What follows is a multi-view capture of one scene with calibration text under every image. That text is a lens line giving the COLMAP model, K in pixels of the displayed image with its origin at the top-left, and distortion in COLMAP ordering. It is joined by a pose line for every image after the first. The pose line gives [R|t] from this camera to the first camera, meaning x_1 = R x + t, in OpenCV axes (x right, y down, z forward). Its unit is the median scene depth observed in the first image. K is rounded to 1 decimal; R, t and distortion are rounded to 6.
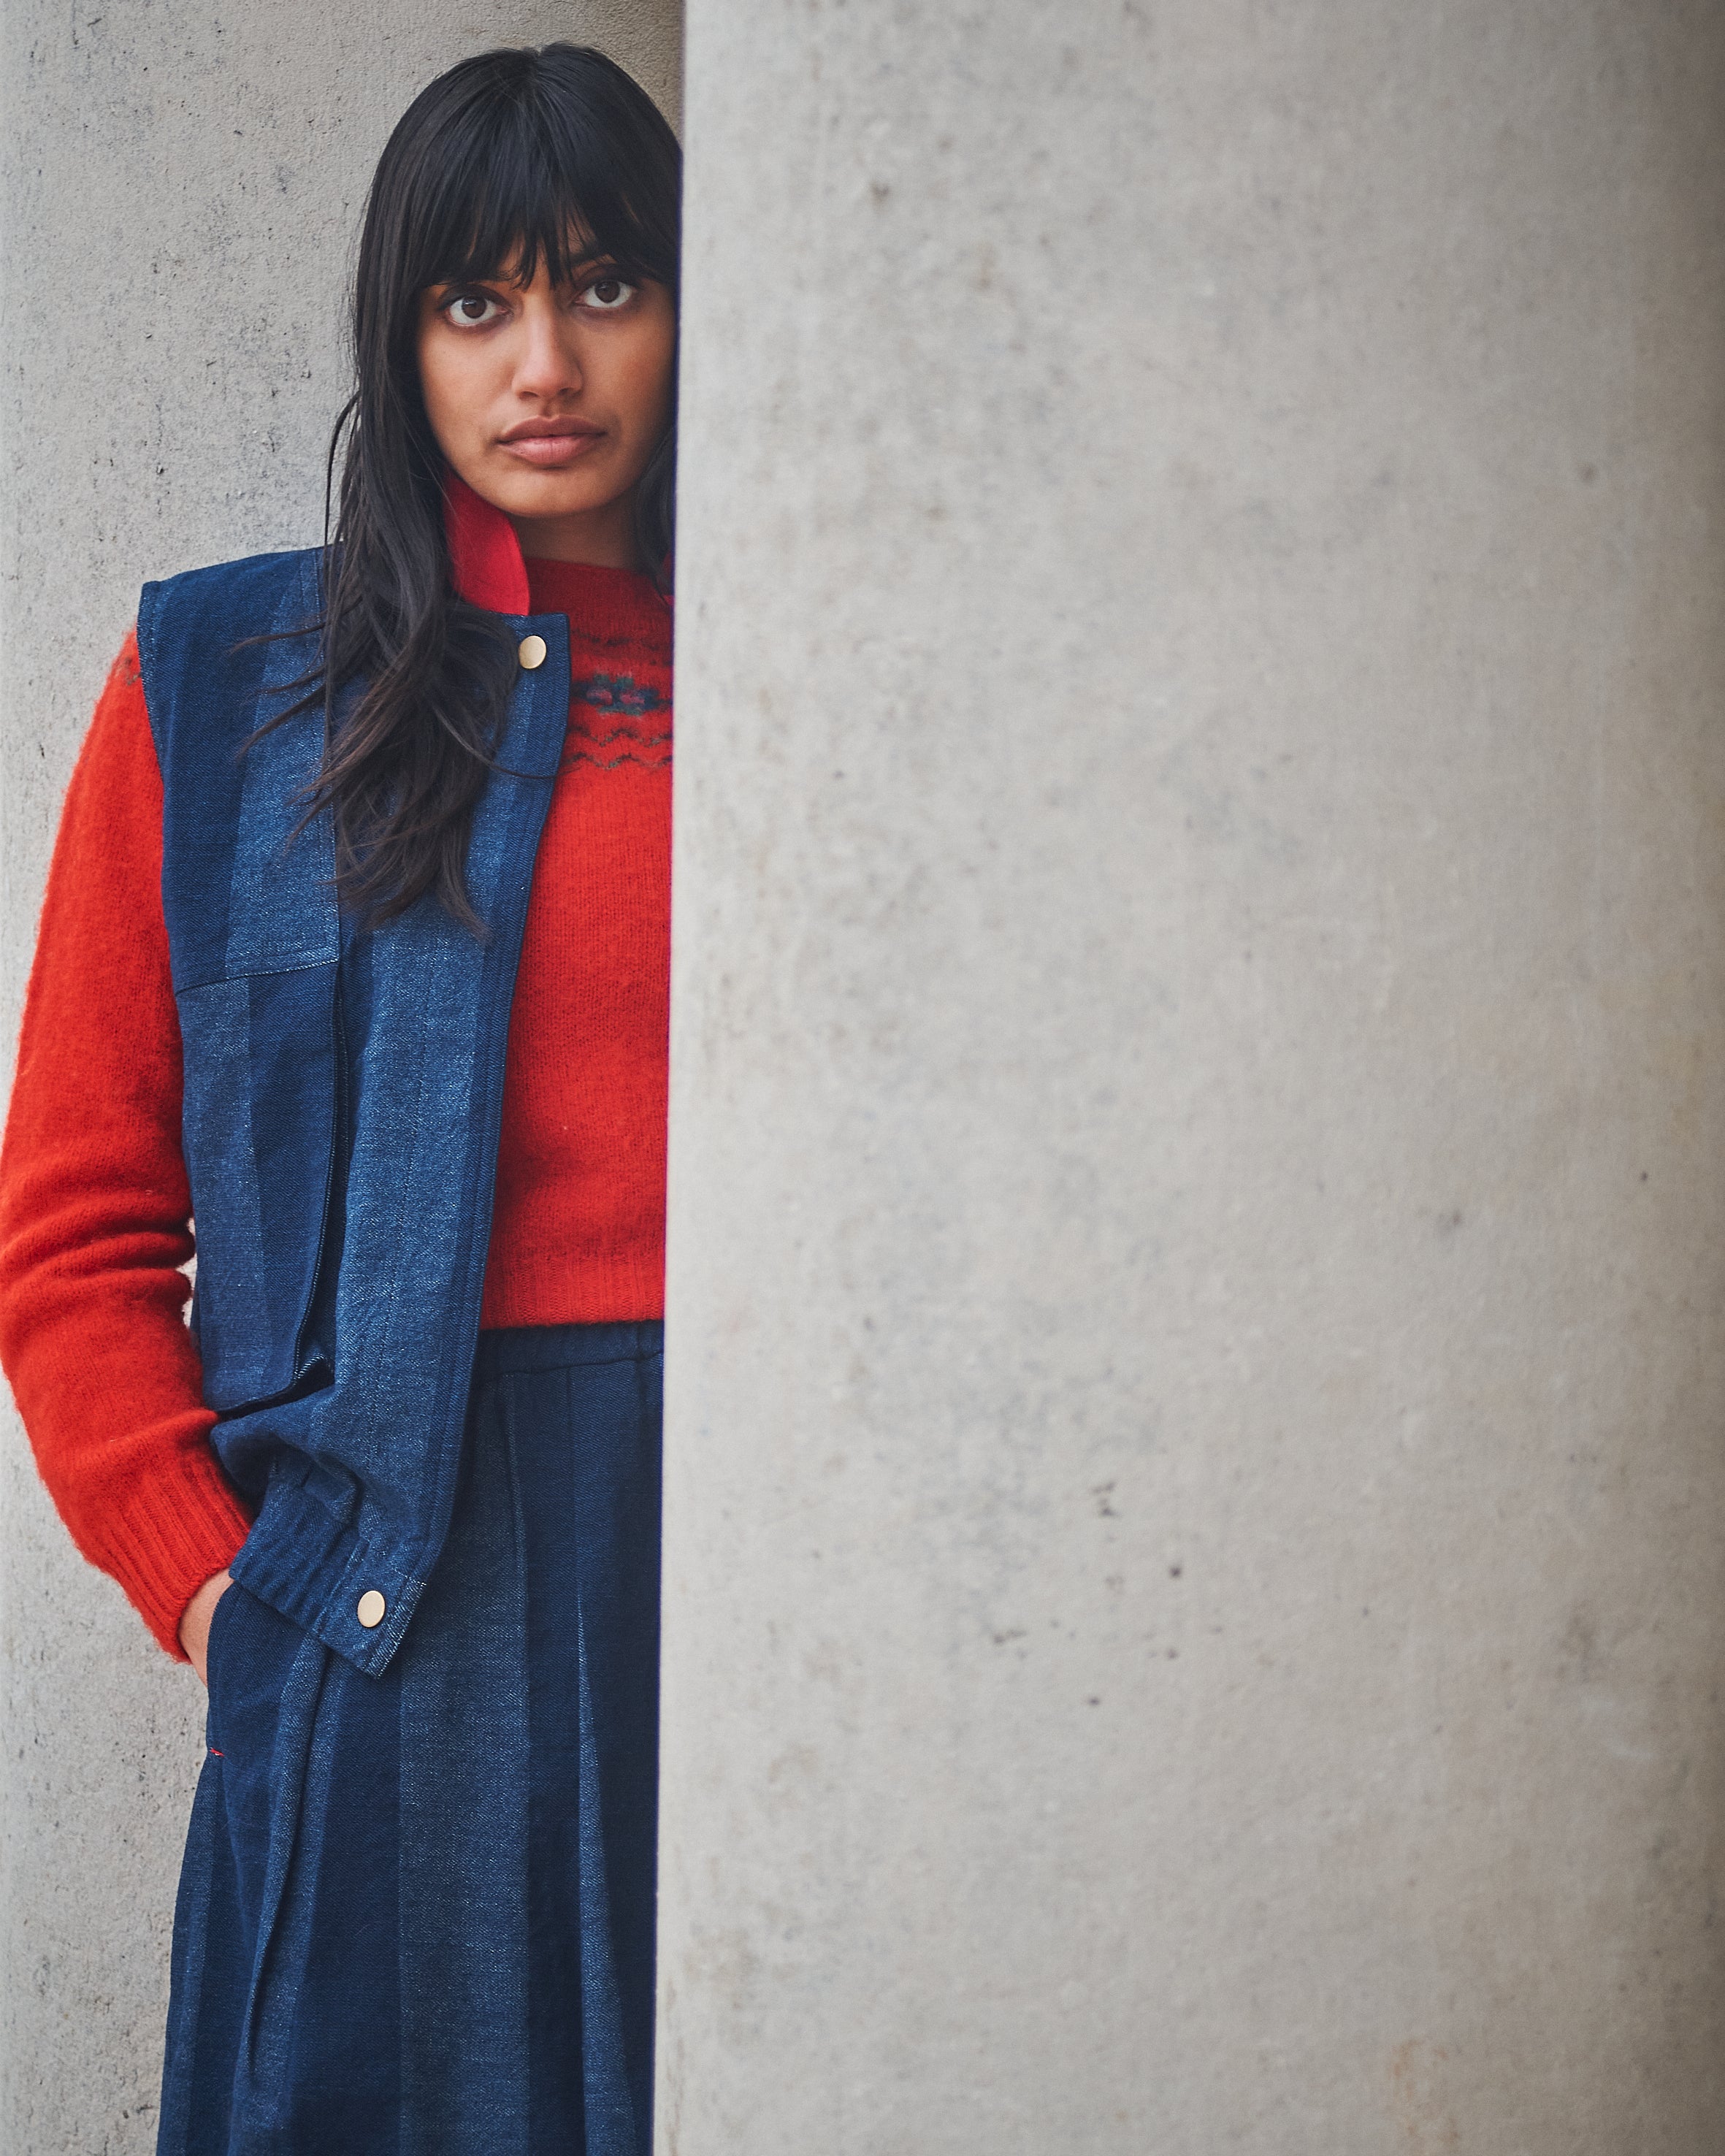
lens RADIAL K [[5215.9, 0, 856.0], [0, 5215.9, 1069.5], [0, 0, 1]] dist [0.069771, 0.000000]
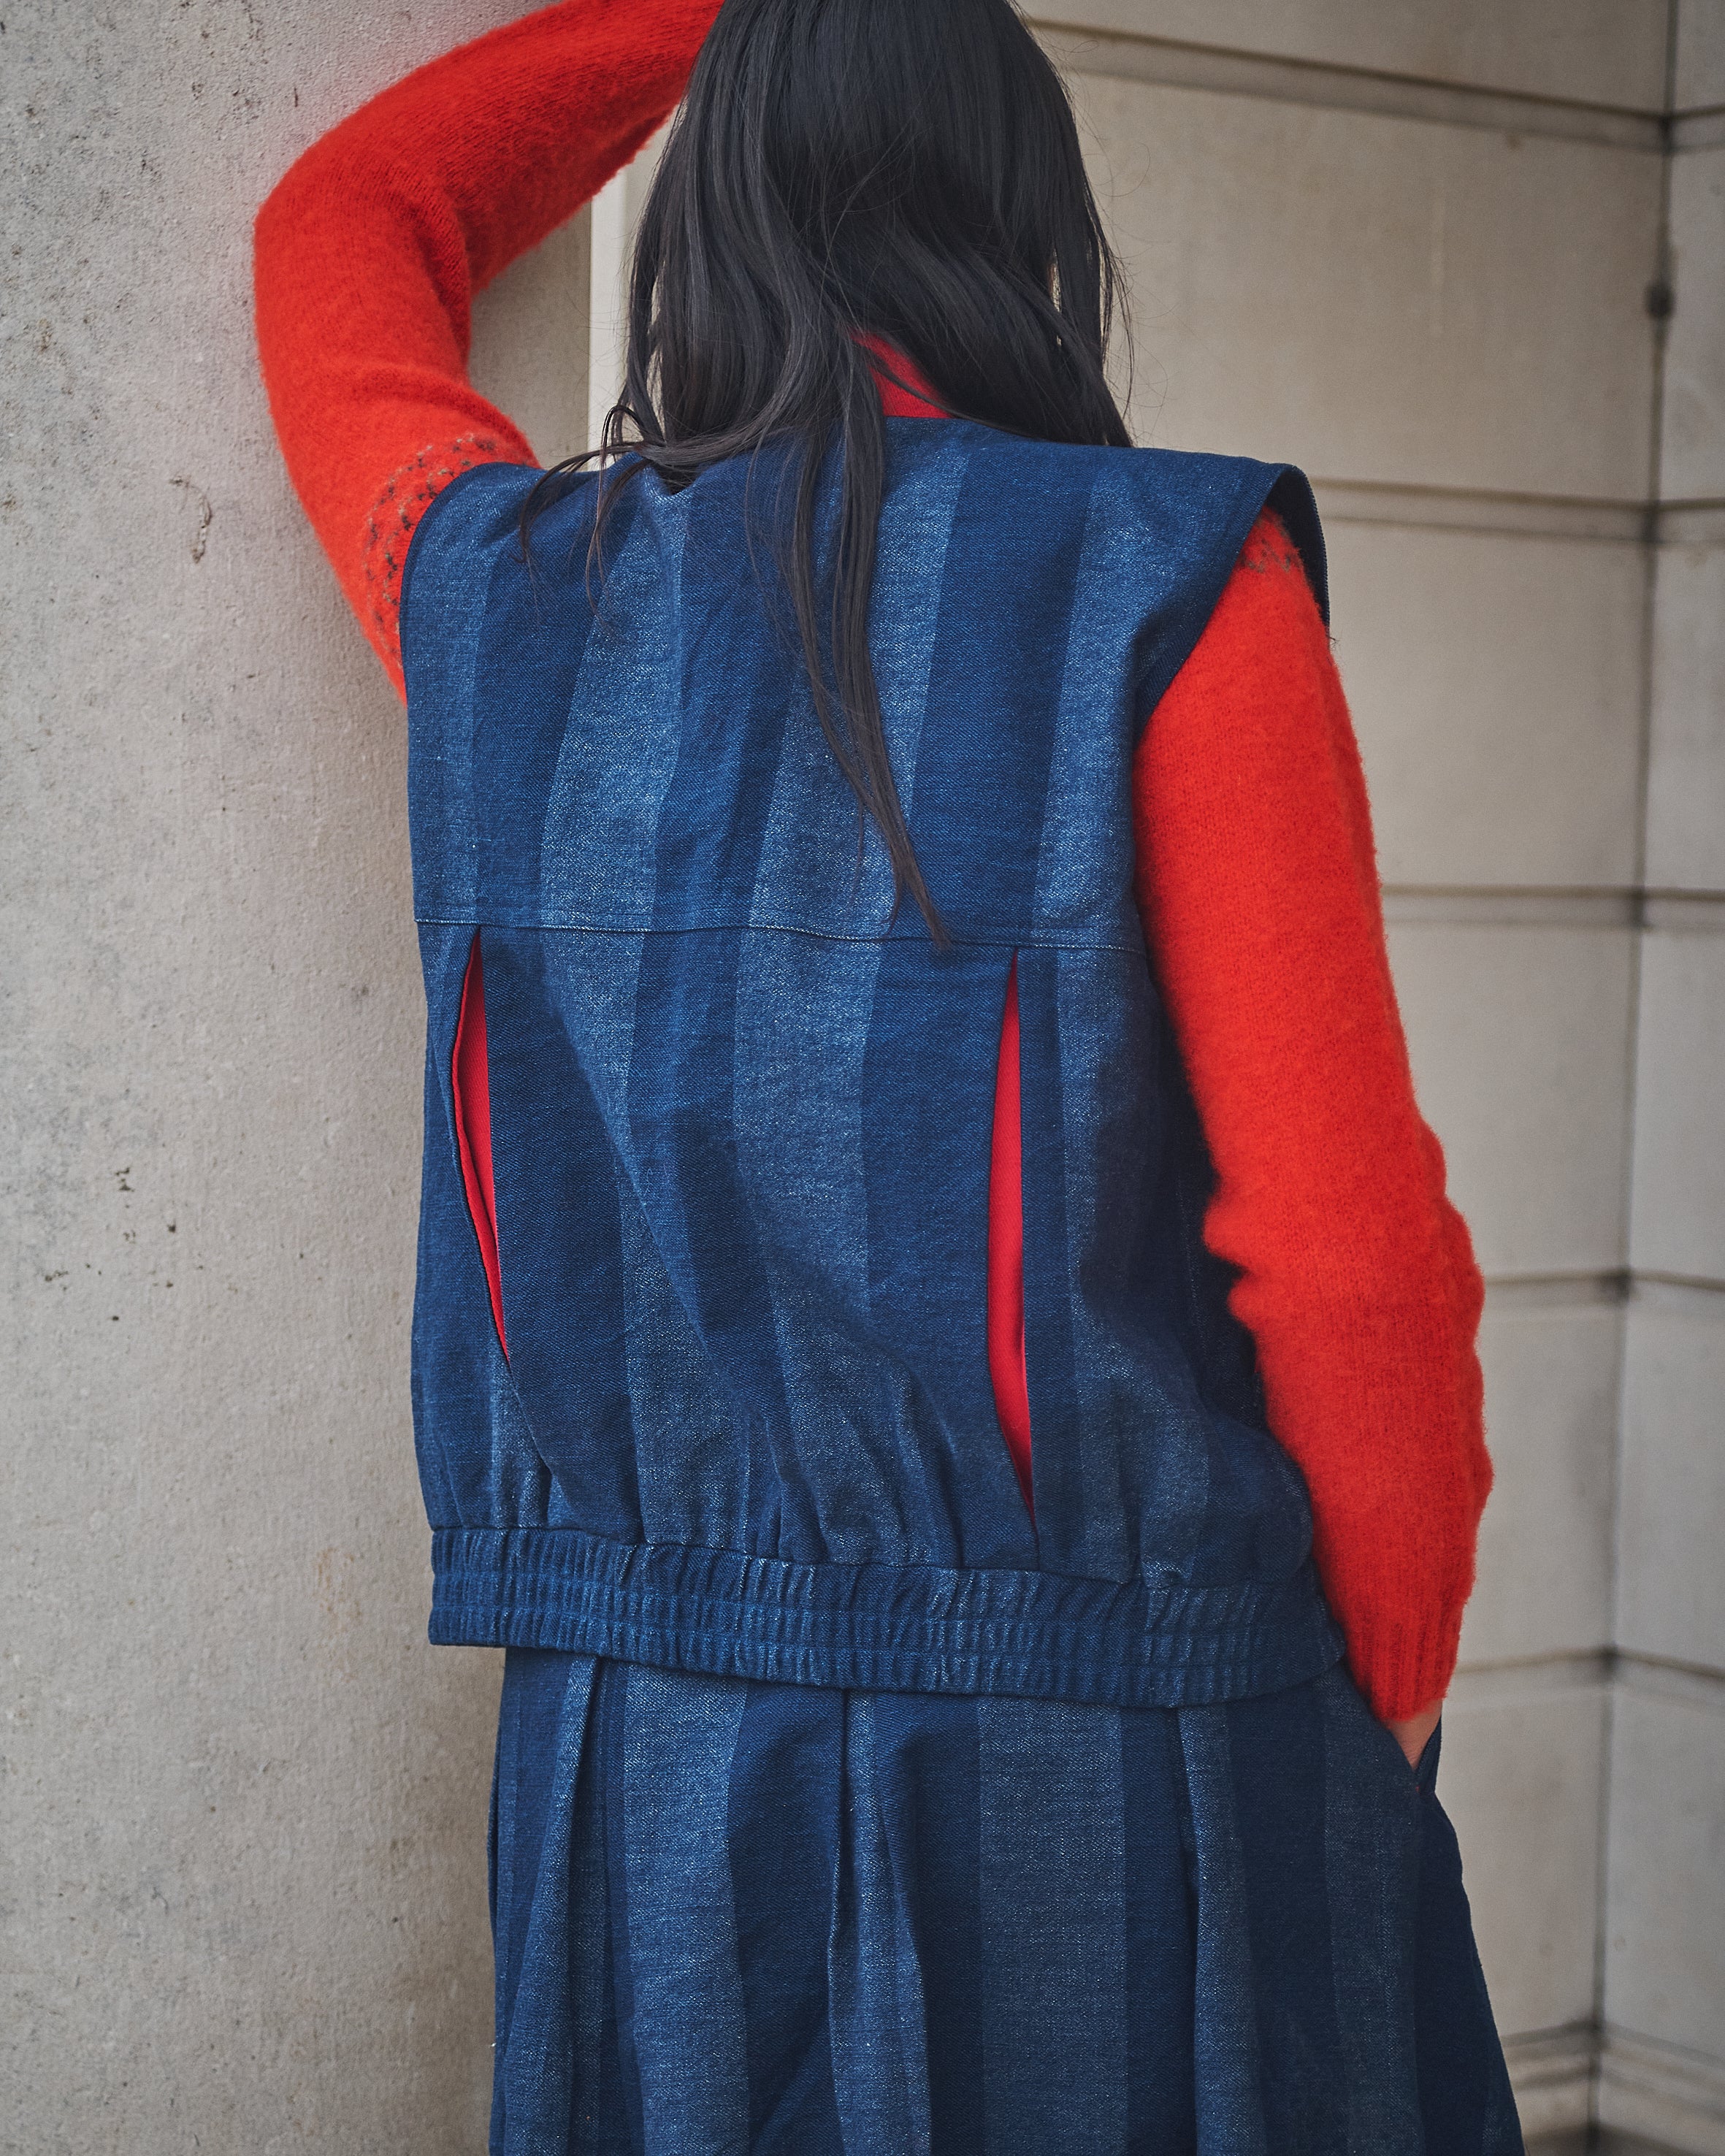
lens RADIAL K [[5215.9, 0, 858.8], [0, 5215.9, 1084.7], [0, 0, 1]] dist [0.069771, 0.000000]
pose [[0.977083, 0.007227, 0.212734, -0.062640], [-0.003171, 0.999807, -0.019403, 0.083392], [-0.212833, 0.018284, 0.976918, -0.474790]]
